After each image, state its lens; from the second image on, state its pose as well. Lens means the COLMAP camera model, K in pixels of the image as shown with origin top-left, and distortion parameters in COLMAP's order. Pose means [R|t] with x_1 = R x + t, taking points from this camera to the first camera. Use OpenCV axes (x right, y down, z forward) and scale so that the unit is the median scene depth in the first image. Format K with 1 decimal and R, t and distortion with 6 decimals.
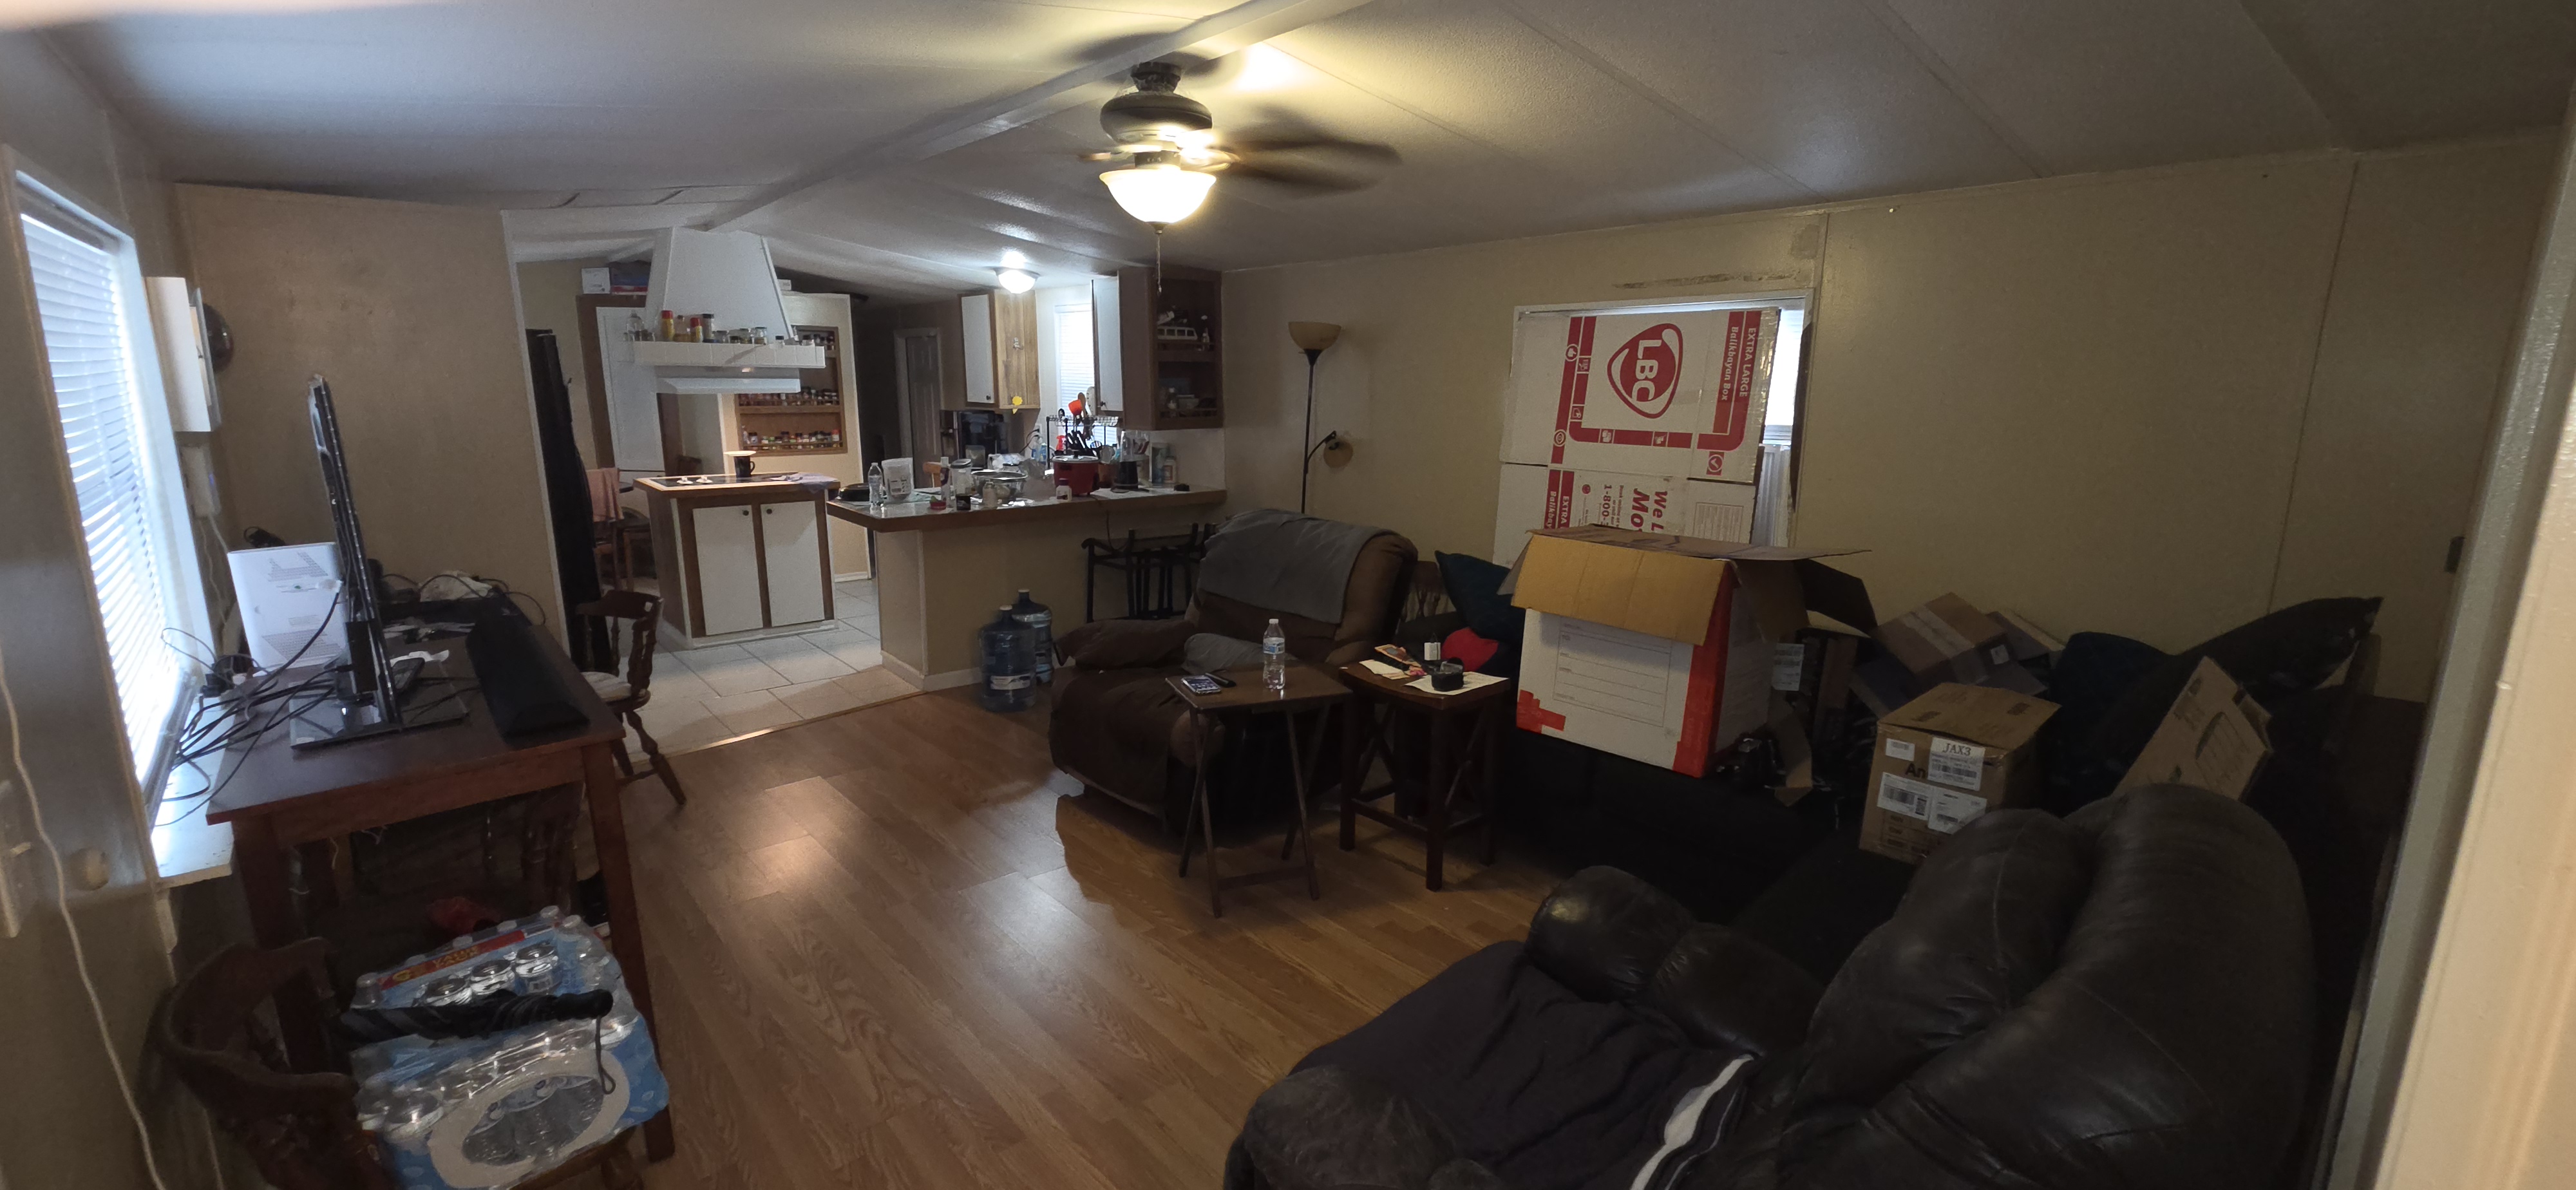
lens RADIAL K [[1053.5, 0, 1292.4], [0, 1053.5, 588.1], [0, 0, 1]] dist [0.000756, 0.000118]
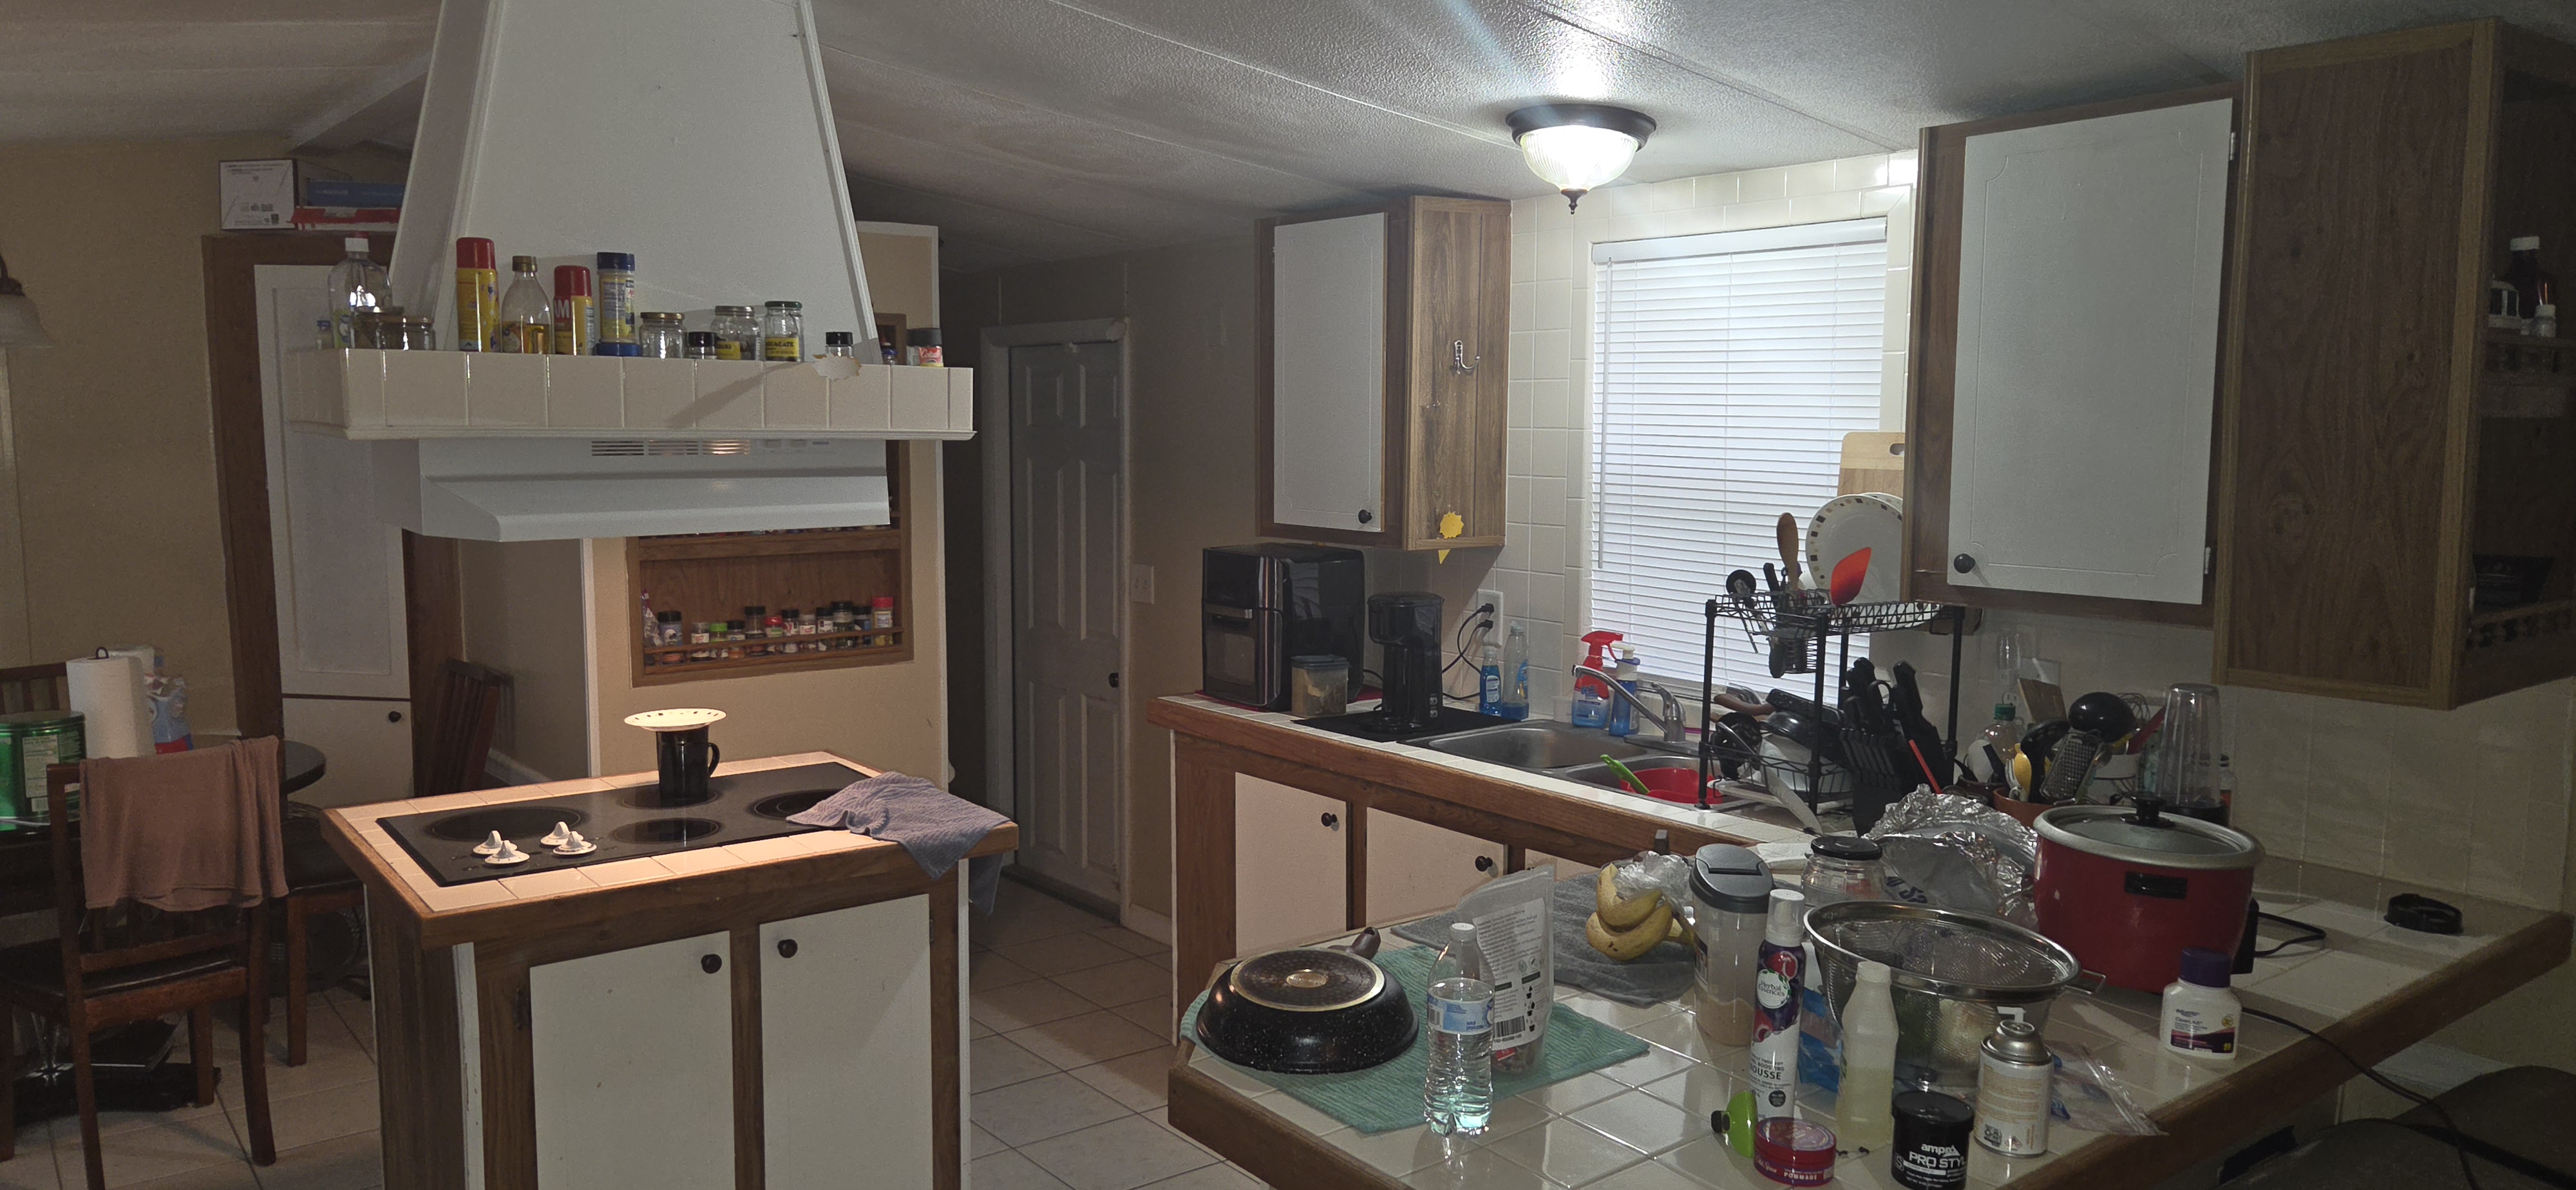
lens RADIAL K [[1745.9, 0, 1277.0], [0, 1745.9, 599.0], [0, 0, 1]] dist [0.025442, -0.000951]
pose [[0.998022, 0.003276, -0.062777, -0.320918], [-0.009102, 0.995649, -0.092737, -0.117016], [0.062200, 0.093125, 0.993710, 0.510957]]
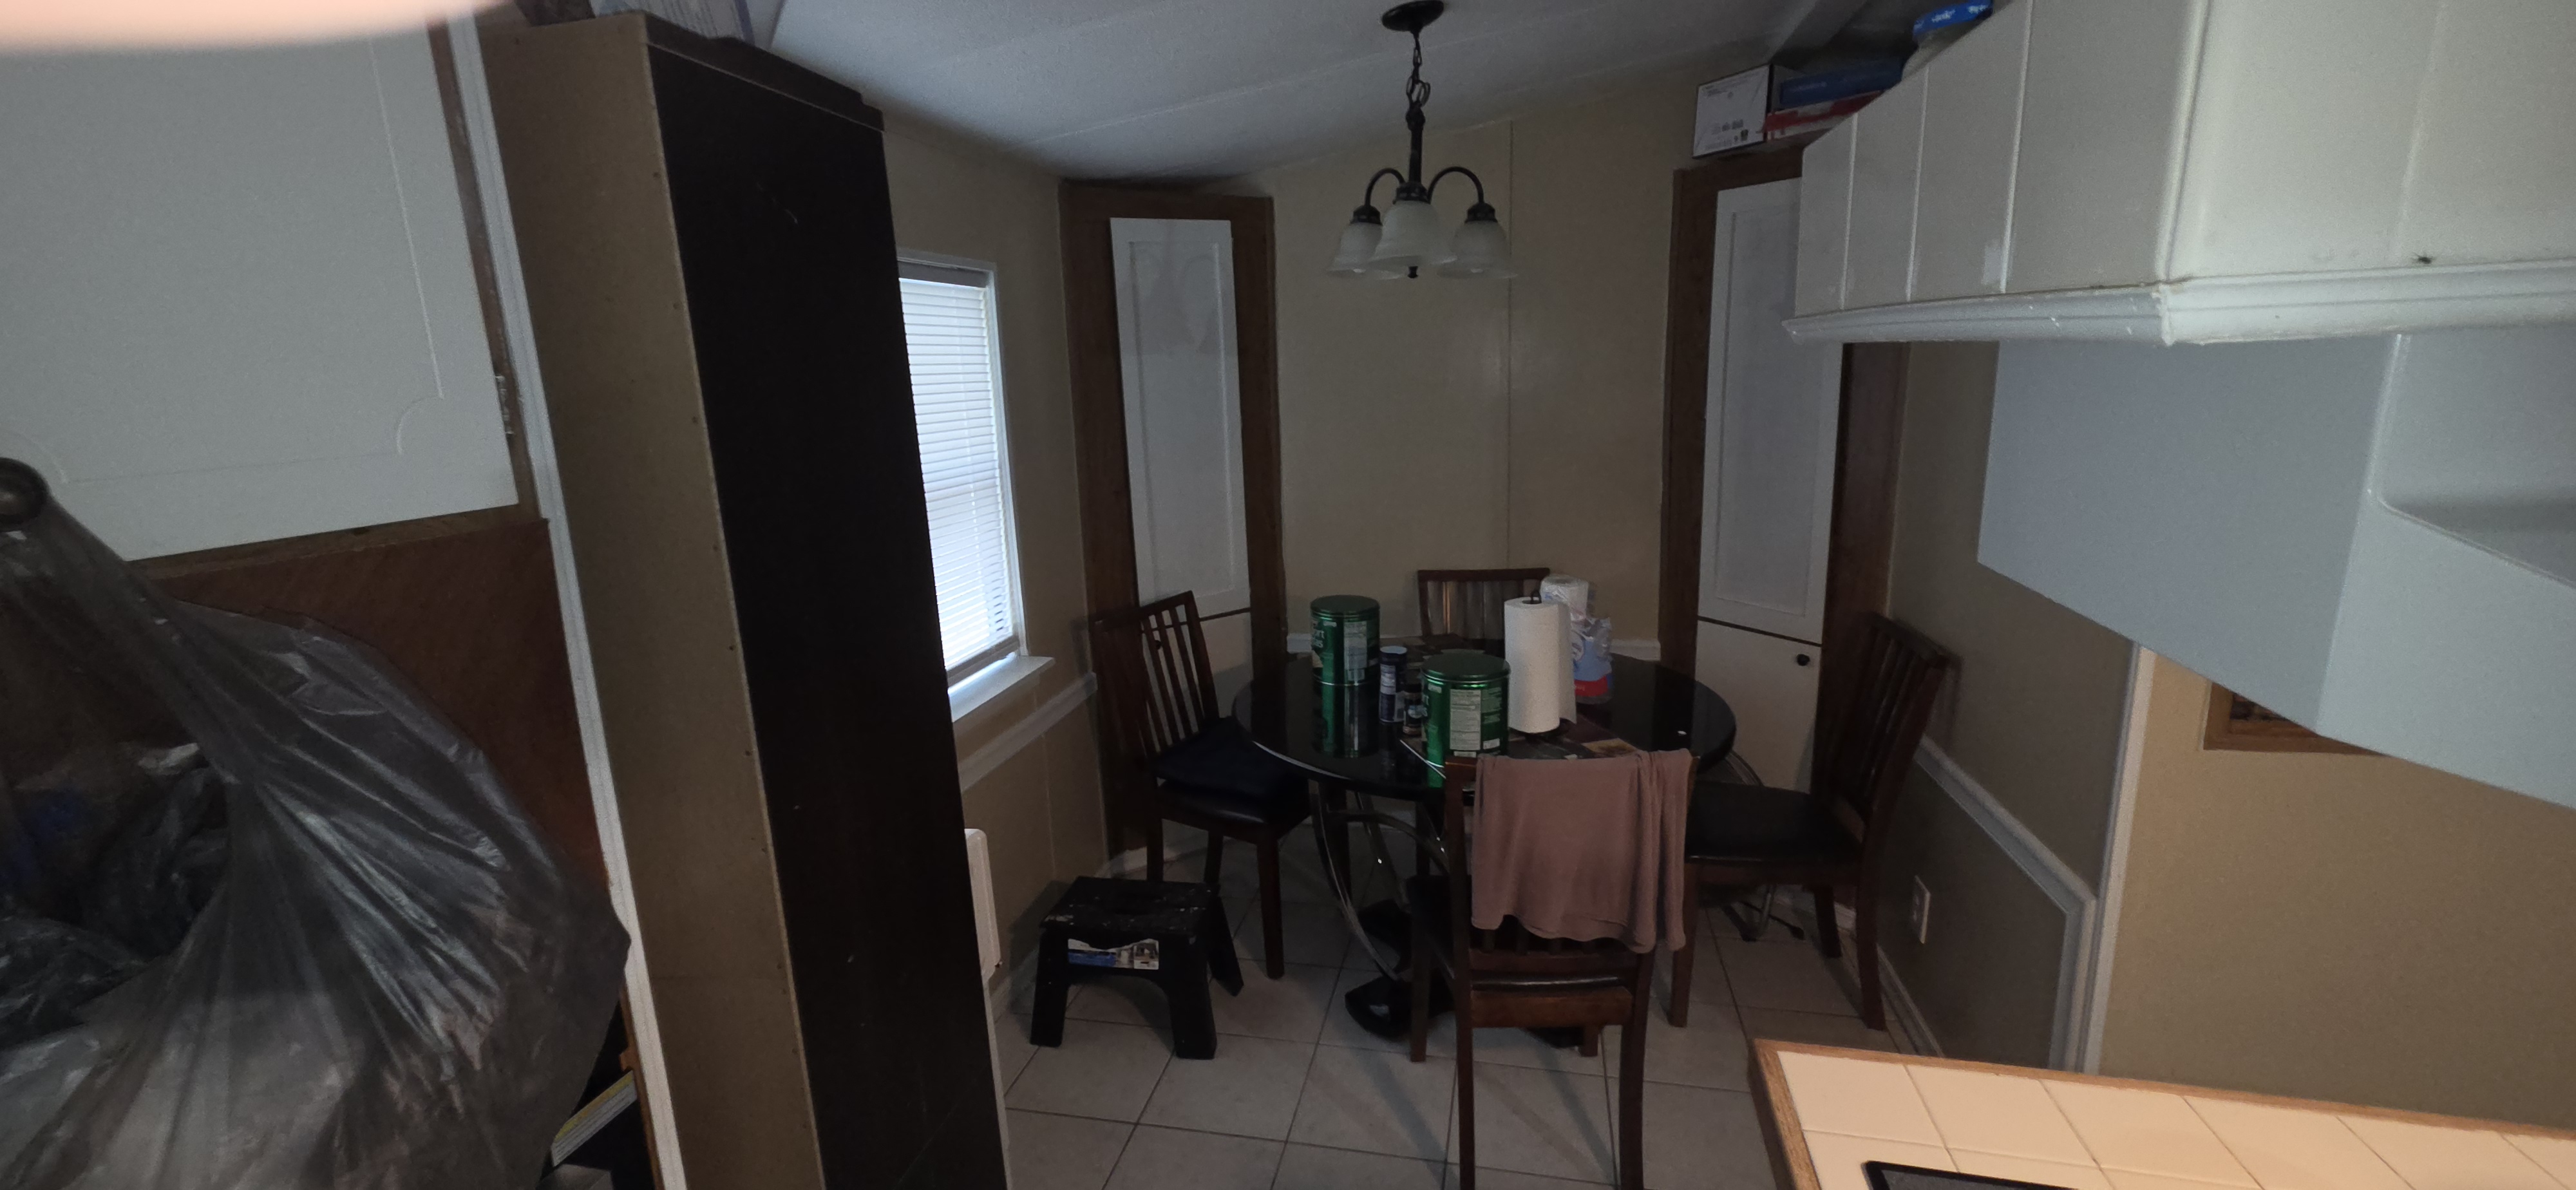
lens RADIAL K [[1053.5, 0, 1292.4], [0, 1053.5, 588.1], [0, 0, 1]] dist [0.000756, 0.000118]
pose [[0.585092, 0.140230, -0.798751, -0.534388], [-0.127024, 0.988626, 0.080519, -0.173448], [0.800957, 0.054350, 0.596250, 0.823193]]
